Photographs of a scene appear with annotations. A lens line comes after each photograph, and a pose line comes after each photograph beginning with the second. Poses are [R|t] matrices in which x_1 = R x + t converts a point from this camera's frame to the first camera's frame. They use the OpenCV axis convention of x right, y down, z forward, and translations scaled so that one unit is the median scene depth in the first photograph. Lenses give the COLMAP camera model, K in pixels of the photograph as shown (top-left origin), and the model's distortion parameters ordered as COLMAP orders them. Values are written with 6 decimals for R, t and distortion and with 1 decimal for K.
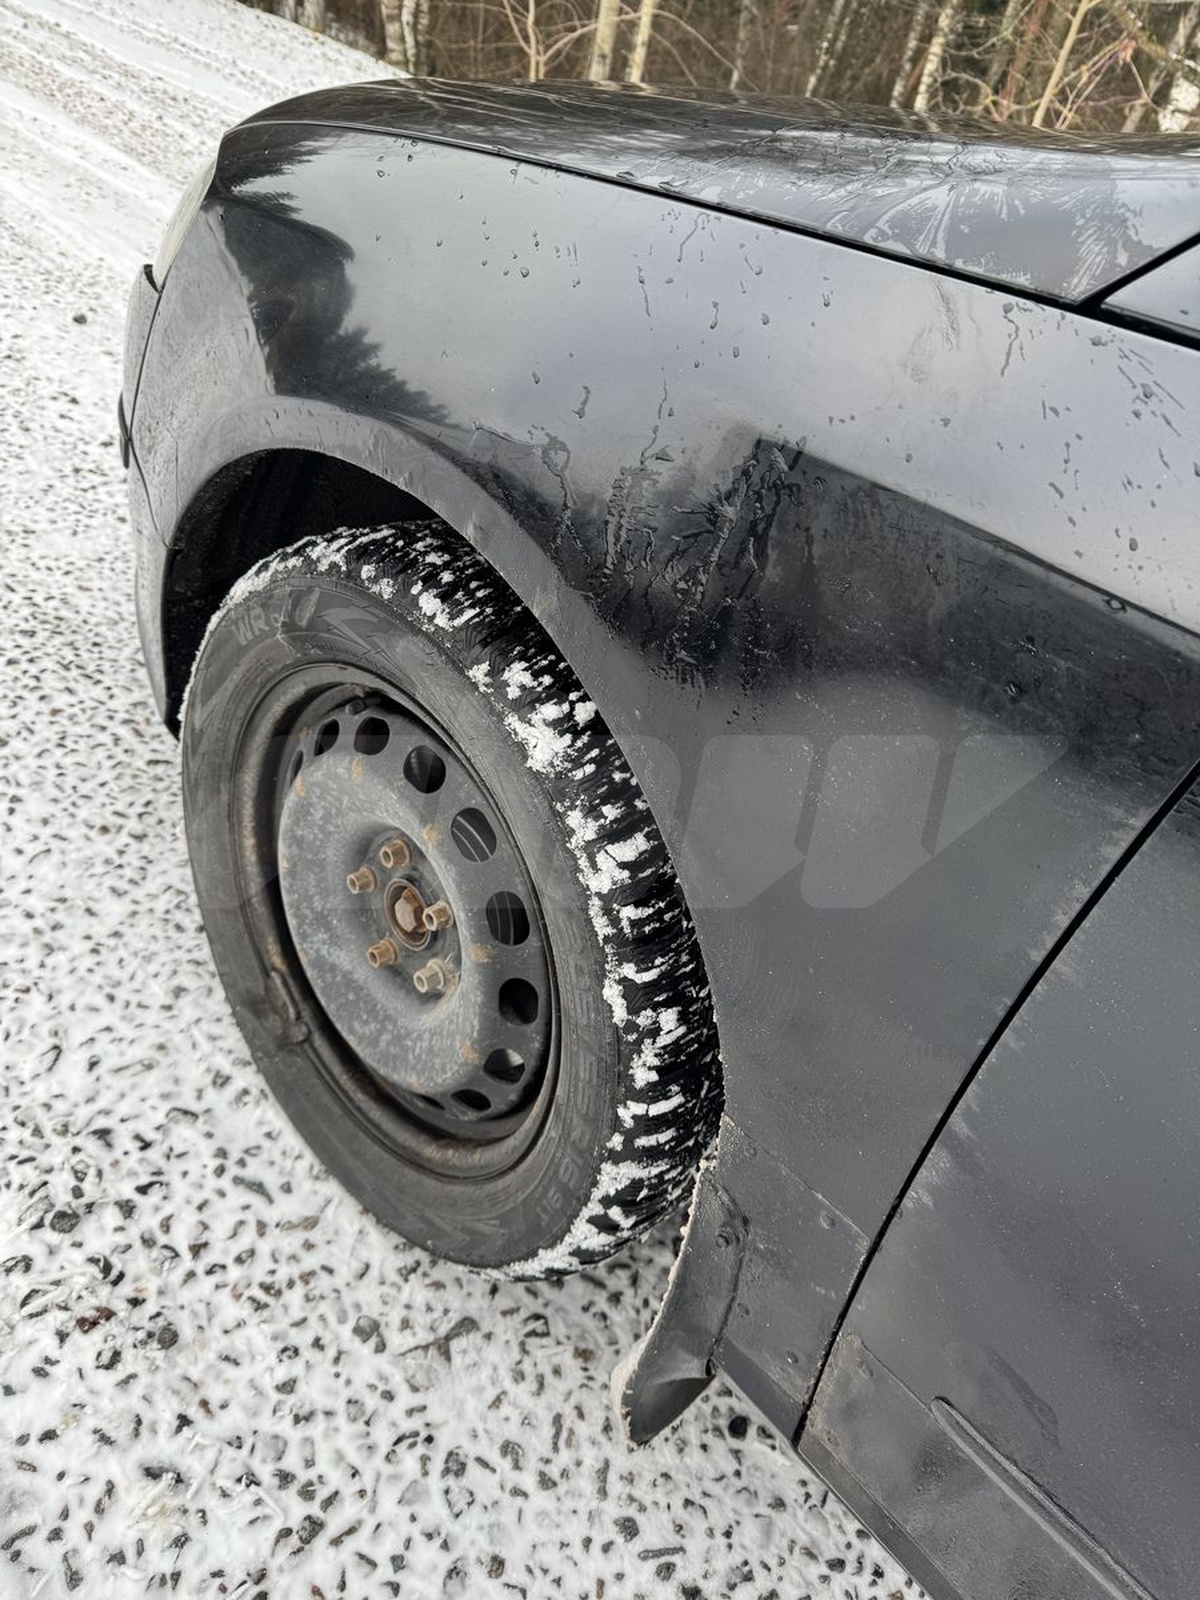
lens RADIAL K [[1148.9, 0, 599.3], [0, 1148.9, 804.0], [0, 0, 1]] dist [0.005858, -0.004345]
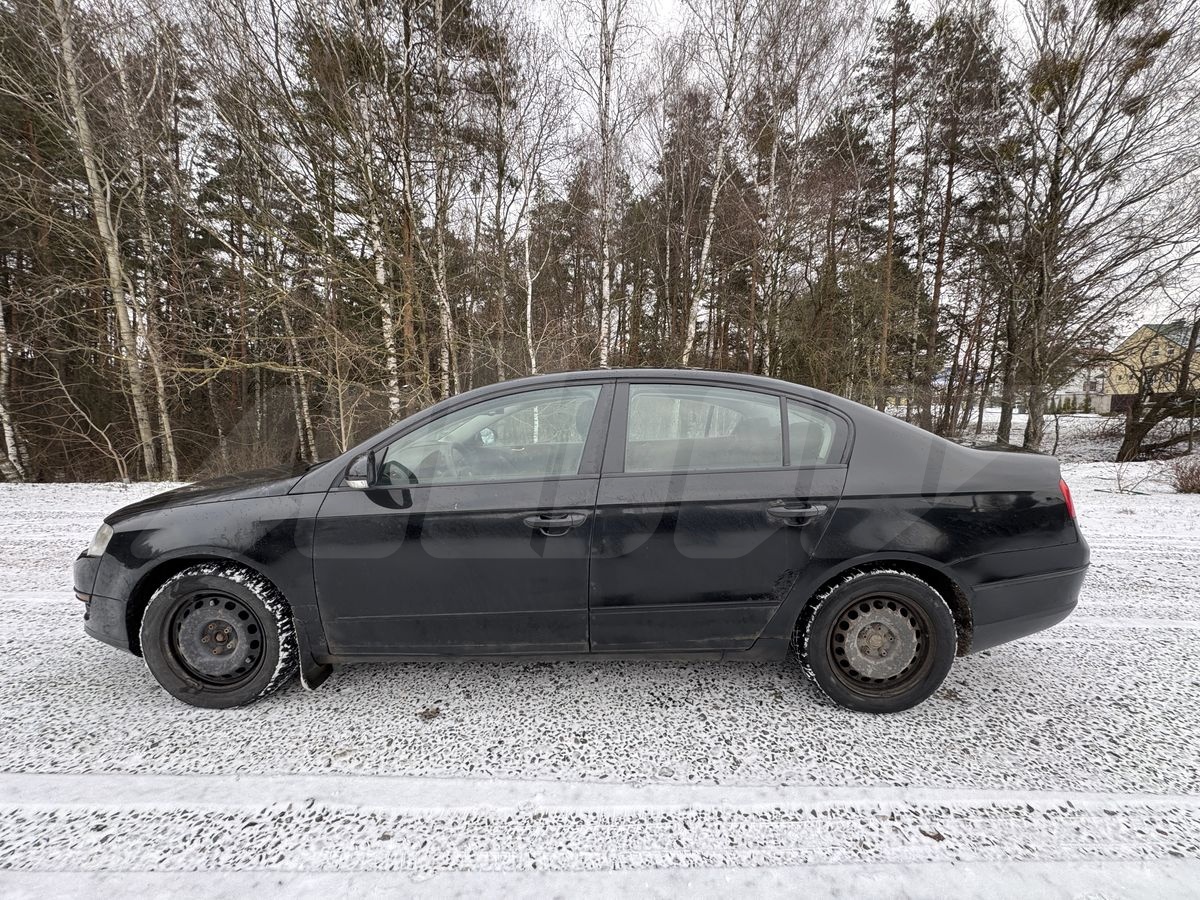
lens RADIAL K [[478.7, 0, 603.0], [0, 478.7, 452.5], [0, 0, 1]] dist [-0.001054, -0.000561]
pose [[0.680122, -0.318464, 0.660314, -0.192404], [0.561249, 0.805655, -0.189525, 0.978140], [-0.471628, 0.499501, 0.726681, -2.132547]]
